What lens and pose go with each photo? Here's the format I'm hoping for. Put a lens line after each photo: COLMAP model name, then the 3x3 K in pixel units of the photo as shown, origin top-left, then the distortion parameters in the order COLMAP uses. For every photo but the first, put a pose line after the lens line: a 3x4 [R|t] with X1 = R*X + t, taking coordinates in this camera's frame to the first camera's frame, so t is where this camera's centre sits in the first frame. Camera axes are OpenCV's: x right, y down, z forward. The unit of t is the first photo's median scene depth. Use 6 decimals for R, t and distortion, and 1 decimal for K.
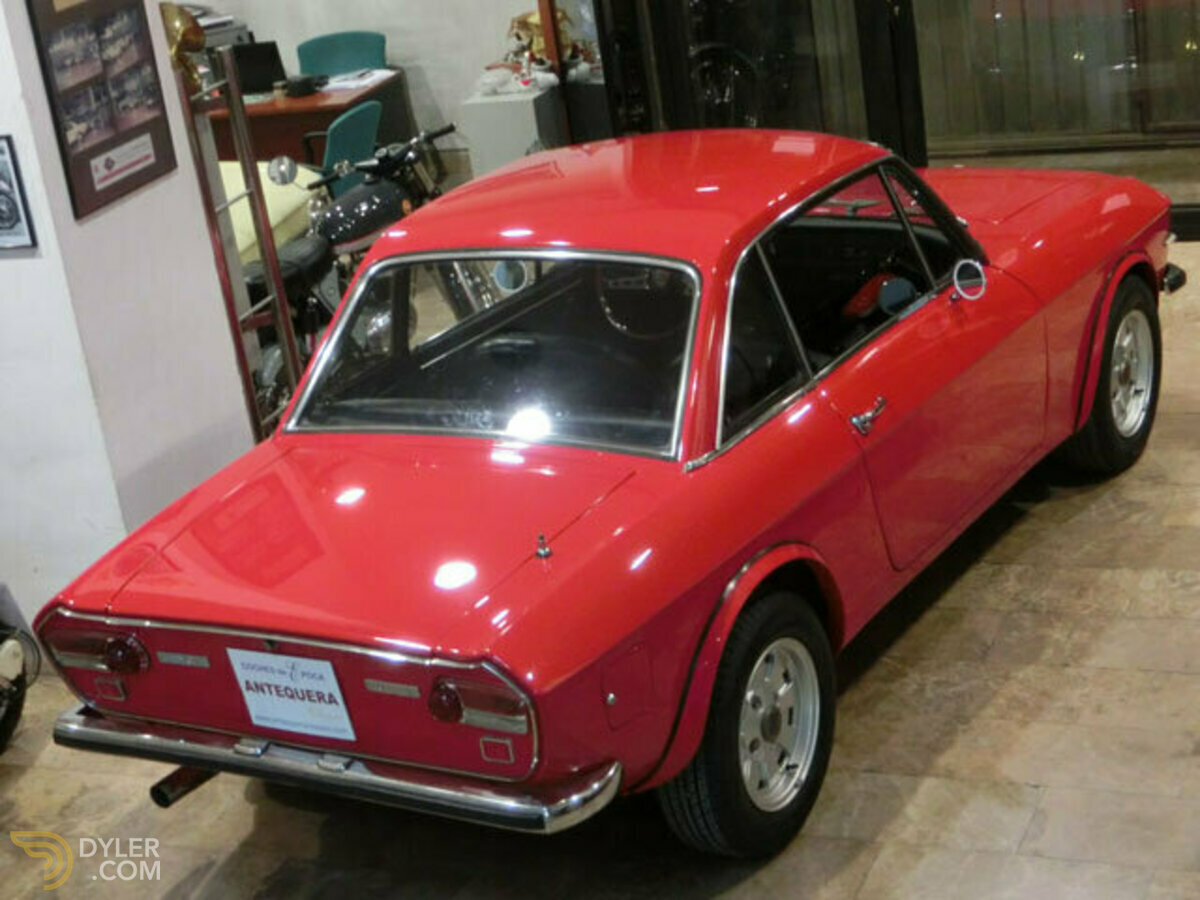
lens RADIAL K [[2193.4, 0, 598.3], [0, 2193.4, 448.5], [0, 0, 1]] dist [0.051124, 0.000000]
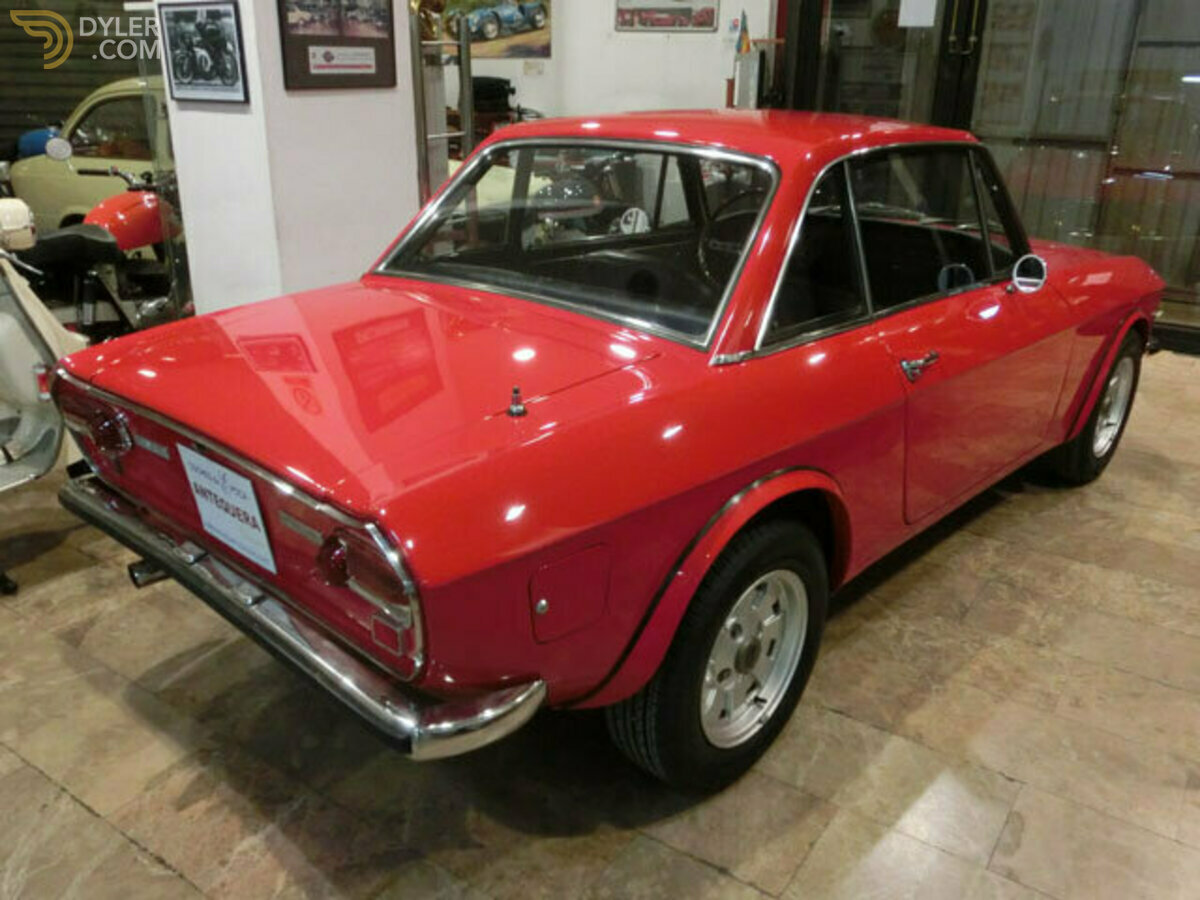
lens RADIAL K [[966.3, 0, 604.1], [0, 966.3, 455.4], [0, 0, 1]] dist [-0.013381, -0.001527]
pose [[0.968777, 0.218595, -0.116992, 0.046471], [-0.214149, 0.975547, 0.049472, 0.033926], [0.124946, -0.022874, 0.991900, 0.557124]]
